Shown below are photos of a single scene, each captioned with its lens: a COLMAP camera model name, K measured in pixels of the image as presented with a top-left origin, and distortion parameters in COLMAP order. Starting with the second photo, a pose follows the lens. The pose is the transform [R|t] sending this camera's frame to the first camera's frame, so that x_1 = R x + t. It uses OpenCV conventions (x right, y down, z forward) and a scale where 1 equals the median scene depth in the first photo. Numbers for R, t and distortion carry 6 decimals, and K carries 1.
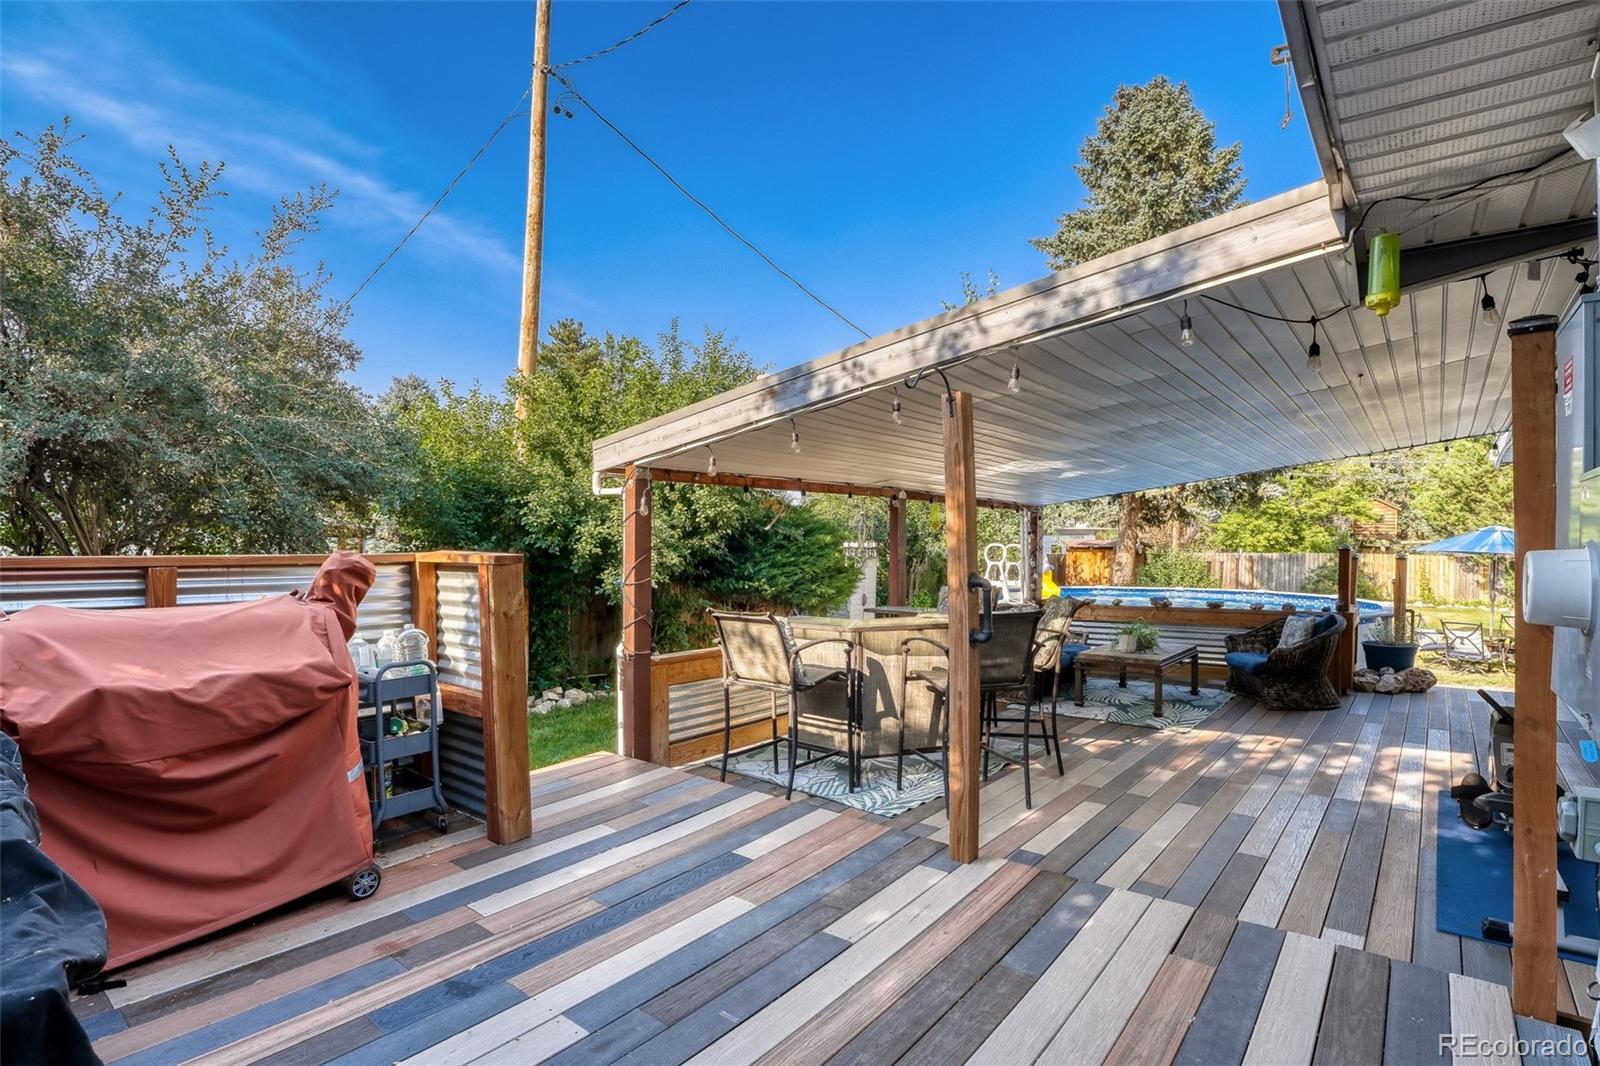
lens RADIAL K [[780.0, 0, 816.3], [0, 780.0, 544.5], [0, 0, 1]] dist [-0.019124, 0.003366]
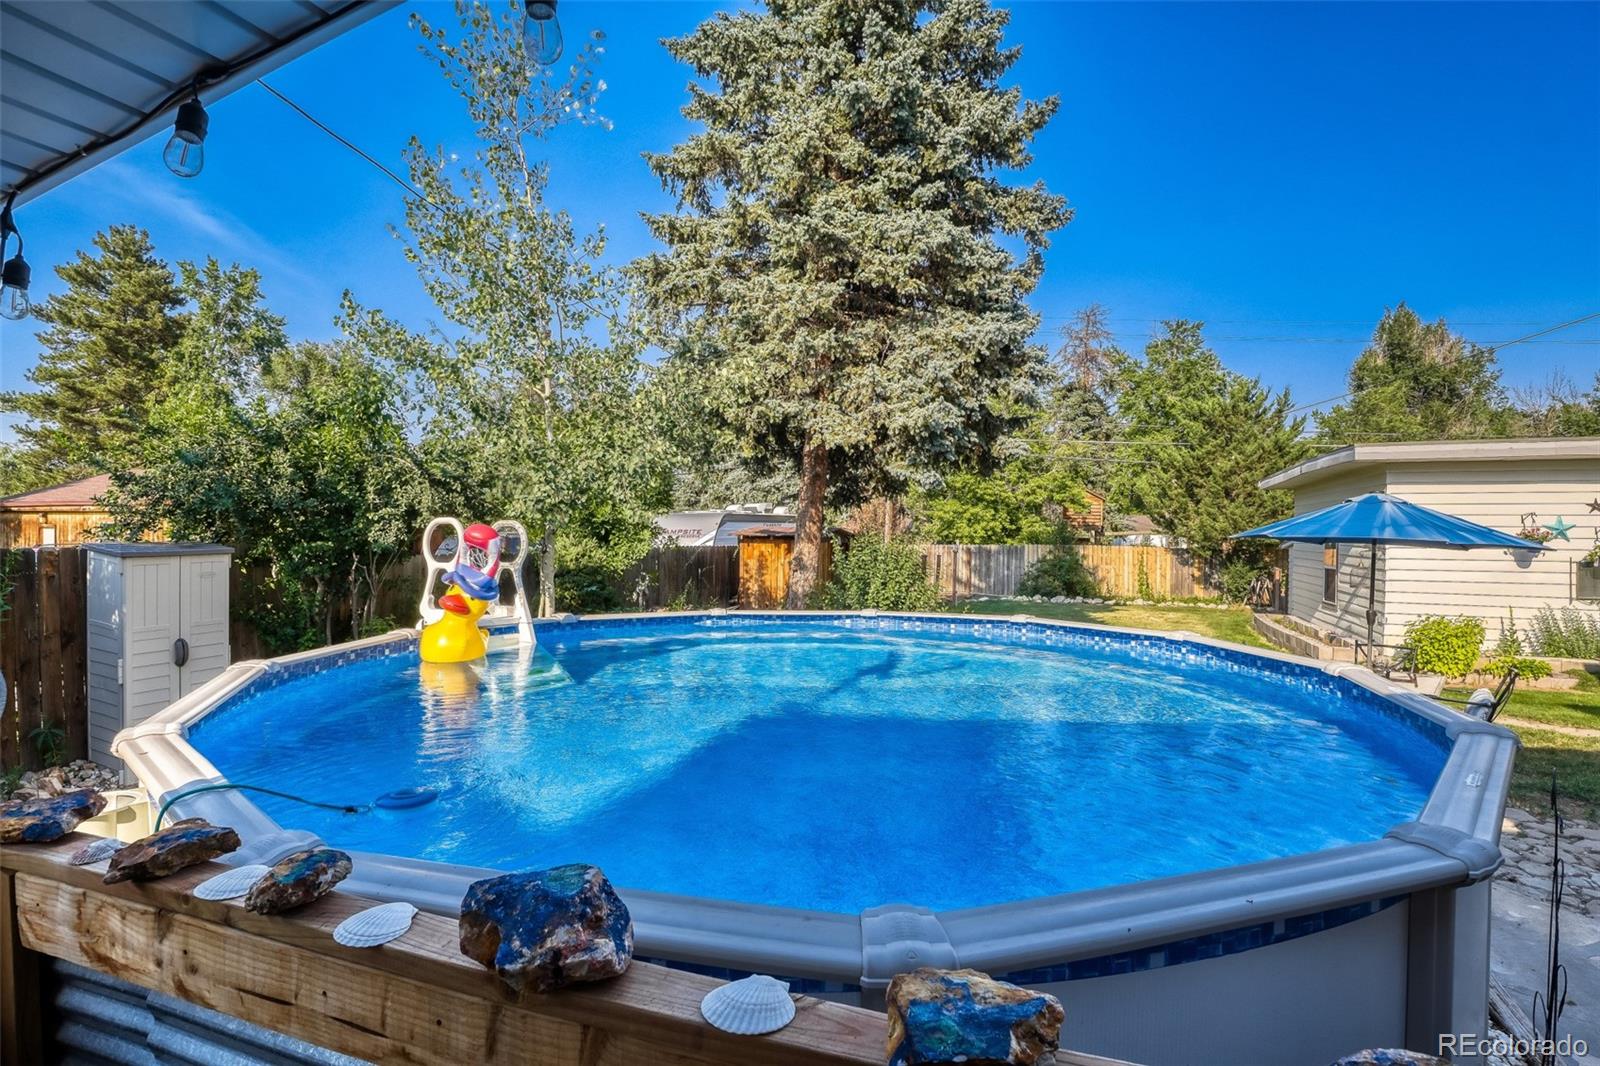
lens RADIAL K [[780.0, 0, 797.3], [0, 780.0, 533.8], [0, 0, 1]] dist [-0.019124, 0.003366]
pose [[0.953554, 0.002589, 0.301211, 0.114572], [-0.001055, 0.999986, -0.005254, 0.003634], [-0.301220, 0.004693, 0.953543, 0.225680]]
